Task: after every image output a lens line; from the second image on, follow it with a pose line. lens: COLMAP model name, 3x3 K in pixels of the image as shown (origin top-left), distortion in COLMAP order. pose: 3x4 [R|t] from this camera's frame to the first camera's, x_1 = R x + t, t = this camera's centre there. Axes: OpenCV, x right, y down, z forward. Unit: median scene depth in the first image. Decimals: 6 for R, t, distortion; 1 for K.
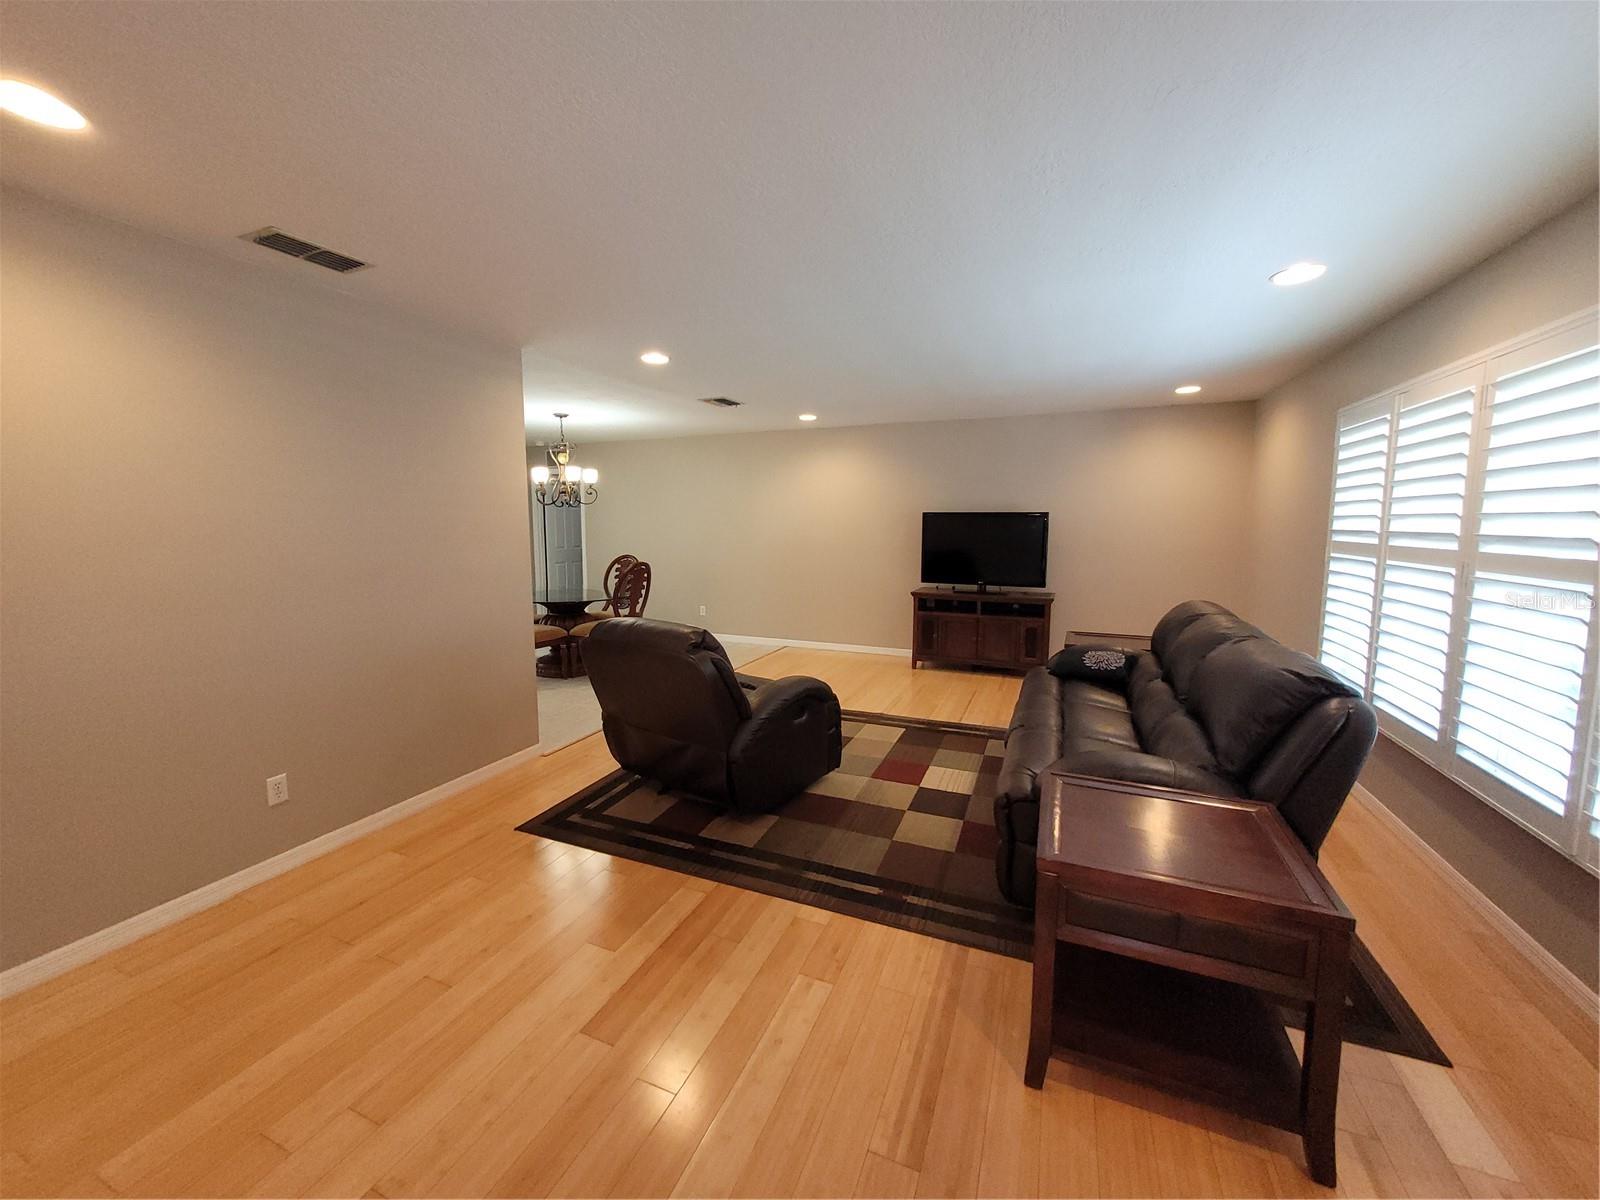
lens RADIAL K [[622.8, 0, 792.8], [0, 622.8, 584.9], [0, 0, 1]] dist [0.000518, -0.000365]
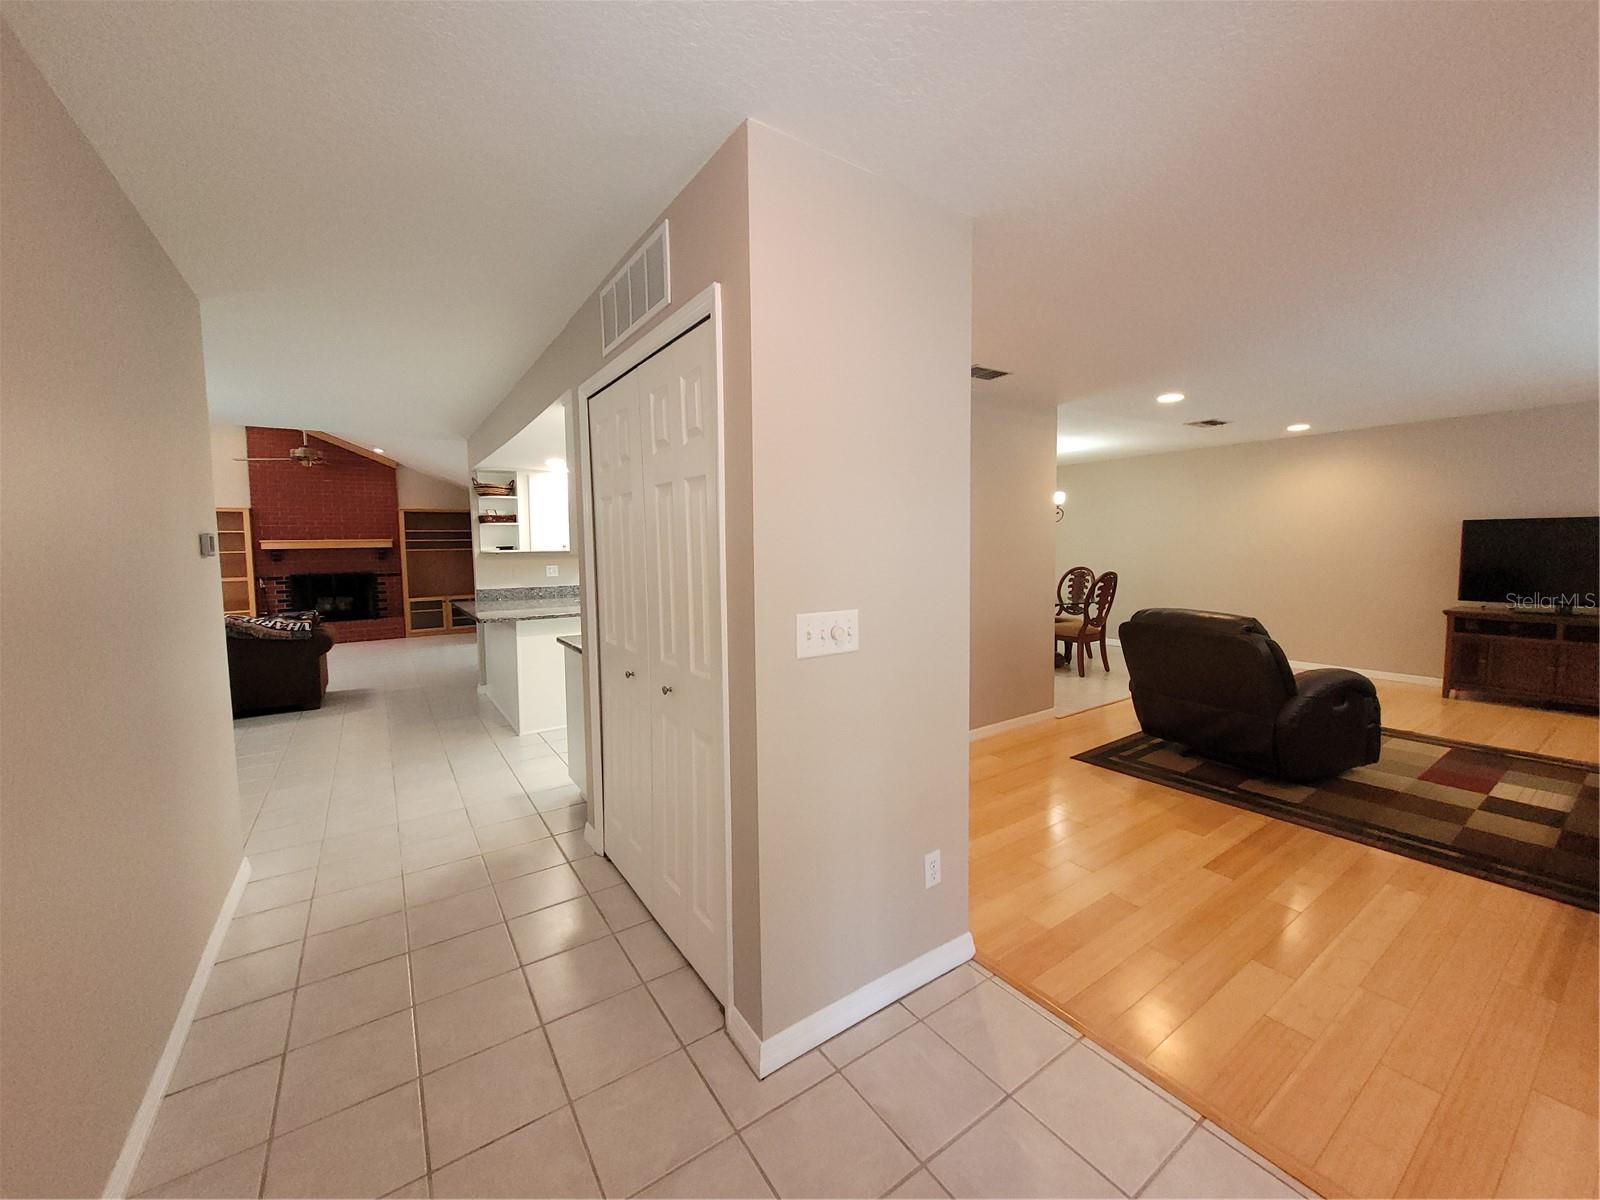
lens RADIAL K [[622.8, 0, 792.8], [0, 622.8, 584.9], [0, 0, 1]] dist [0.000518, -0.000365]
pose [[0.841832, 0.024081, -0.539203, -0.208793], [-0.040917, 0.998977, -0.019266, 0.057203], [0.538187, 0.038281, 0.841955, -0.455020]]
